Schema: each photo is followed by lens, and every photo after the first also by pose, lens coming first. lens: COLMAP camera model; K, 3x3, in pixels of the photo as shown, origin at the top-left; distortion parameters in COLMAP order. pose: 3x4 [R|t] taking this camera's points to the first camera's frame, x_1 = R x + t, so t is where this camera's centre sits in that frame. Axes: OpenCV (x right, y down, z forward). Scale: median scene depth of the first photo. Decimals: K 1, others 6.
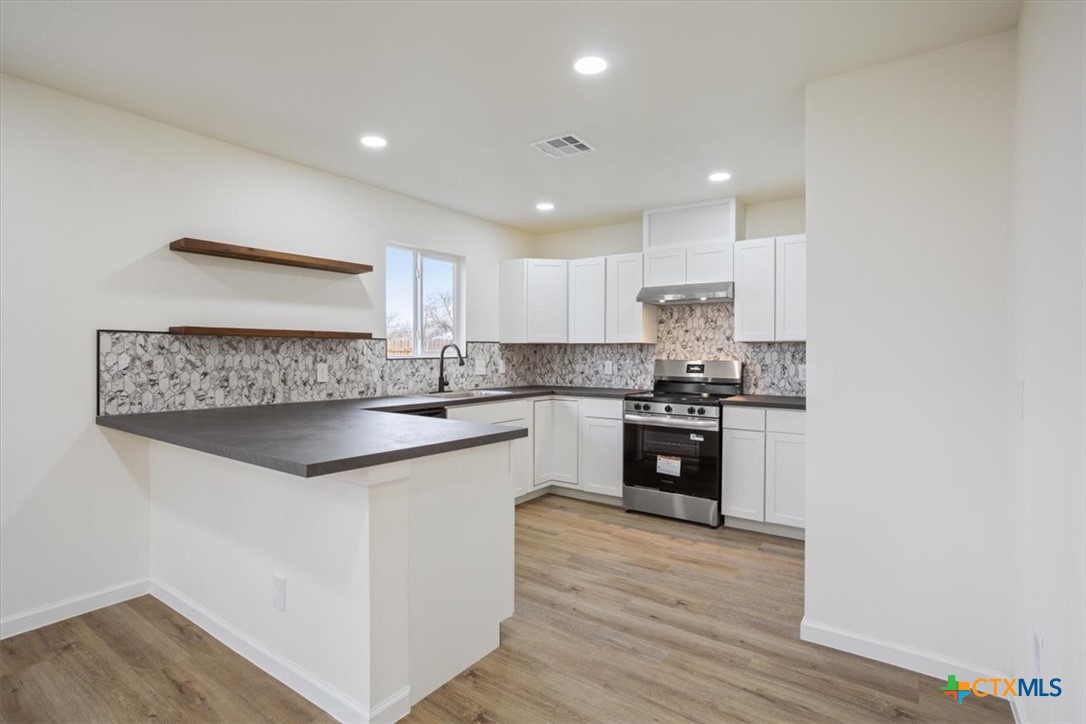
lens RADIAL K [[543.6, 0, 552.3], [0, 543.6, 356.1], [0, 0, 1]] dist [-0.053017, 0.026896]
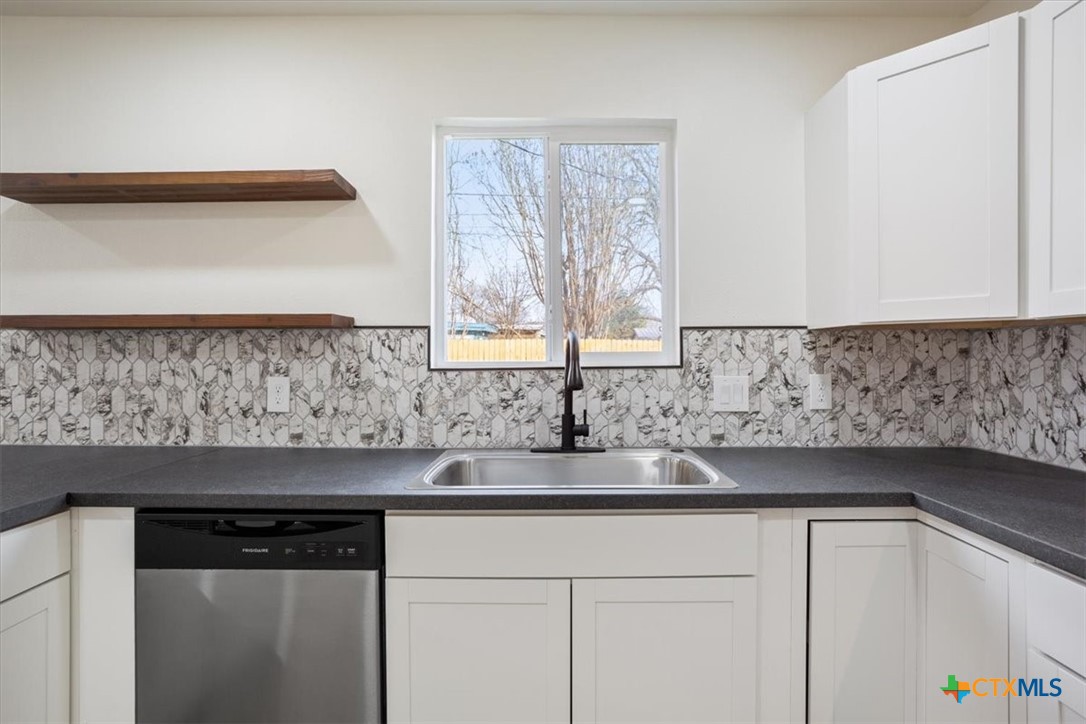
lens RADIAL K [[543.6, 0, 552.3], [0, 543.6, 356.1], [0, 0, 1]] dist [-0.053017, 0.026896]
pose [[0.563775, -0.001932, -0.825926, 0.158104], [-0.001438, 0.999993, -0.003321, -0.005181], [0.825927, 0.003060, 0.563768, 0.920679]]
